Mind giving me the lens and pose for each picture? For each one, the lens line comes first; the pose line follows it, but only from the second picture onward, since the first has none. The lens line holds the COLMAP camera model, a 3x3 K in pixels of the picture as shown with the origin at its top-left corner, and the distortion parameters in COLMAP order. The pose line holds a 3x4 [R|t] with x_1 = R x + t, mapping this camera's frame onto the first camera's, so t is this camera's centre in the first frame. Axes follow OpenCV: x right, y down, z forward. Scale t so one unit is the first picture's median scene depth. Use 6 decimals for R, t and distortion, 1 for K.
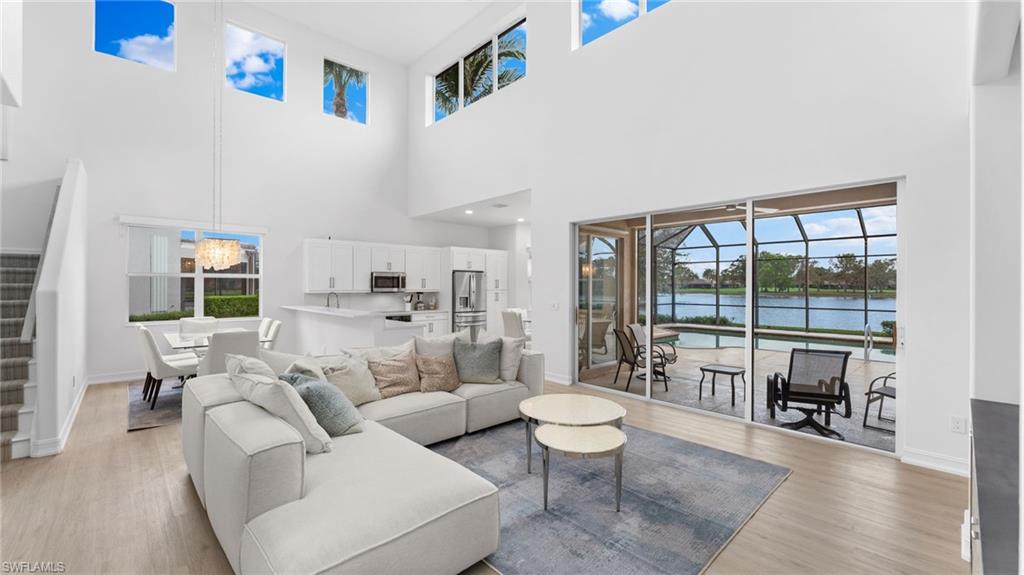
lens RADIAL K [[420.3, 0, 512.6], [0, 420.3, 283.9], [0, 0, 1]] dist [-0.001510, 0.000068]
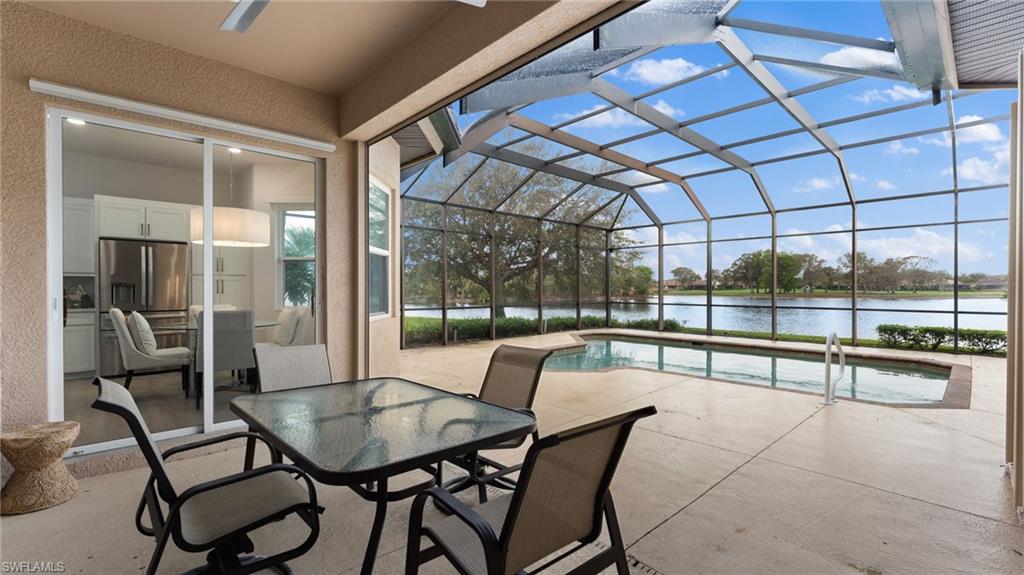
lens RADIAL K [[439.1, 0, 516.6], [0, 439.1, 290.2], [0, 0, 1]] dist [-0.001203, -0.000466]
pose [[0.999951, -0.002315, 0.009603, 0.400418], [0.002231, 0.999959, 0.008807, 0.033689], [-0.009623, -0.008785, 0.999915, 0.403053]]
